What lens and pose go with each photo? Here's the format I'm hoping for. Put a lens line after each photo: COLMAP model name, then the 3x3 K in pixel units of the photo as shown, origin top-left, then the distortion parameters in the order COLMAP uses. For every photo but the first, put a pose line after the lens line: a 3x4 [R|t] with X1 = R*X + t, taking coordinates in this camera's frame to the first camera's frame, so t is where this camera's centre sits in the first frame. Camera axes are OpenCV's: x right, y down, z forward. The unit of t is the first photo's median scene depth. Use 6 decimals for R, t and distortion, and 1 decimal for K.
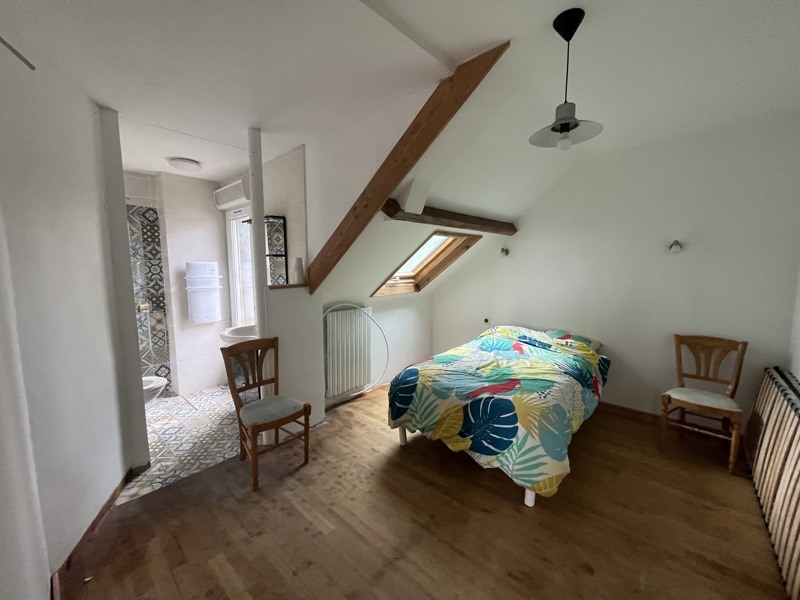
lens RADIAL K [[322.3, 0, 398.5], [0, 322.3, 298.2], [0, 0, 1]] dist [-0.003365, -0.000083]
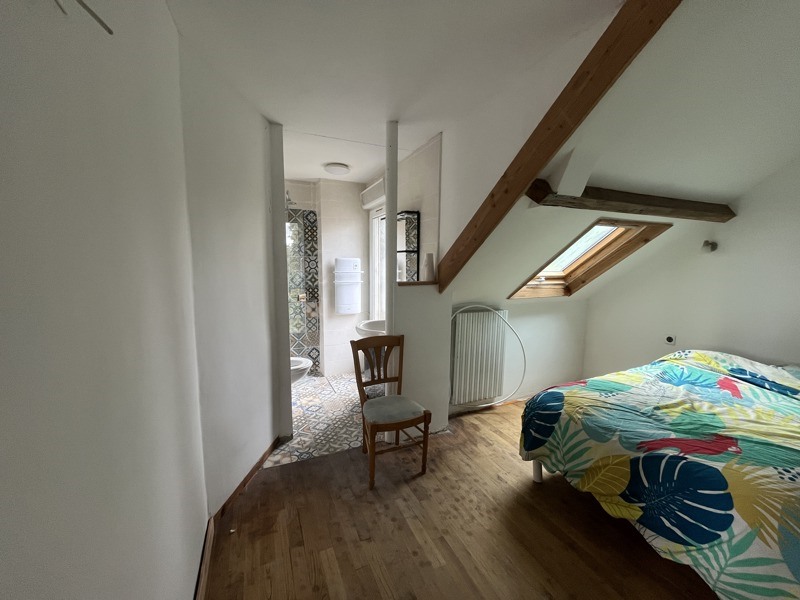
lens RADIAL K [[322.3, 0, 398.5], [0, 322.3, 298.2], [0, 0, 1]] dist [-0.003365, -0.000083]
pose [[0.911082, 0.055423, -0.408483, 0.001214], [-0.053197, 0.998442, 0.016816, -0.006614], [0.408779, 0.006409, 0.912611, 0.110124]]
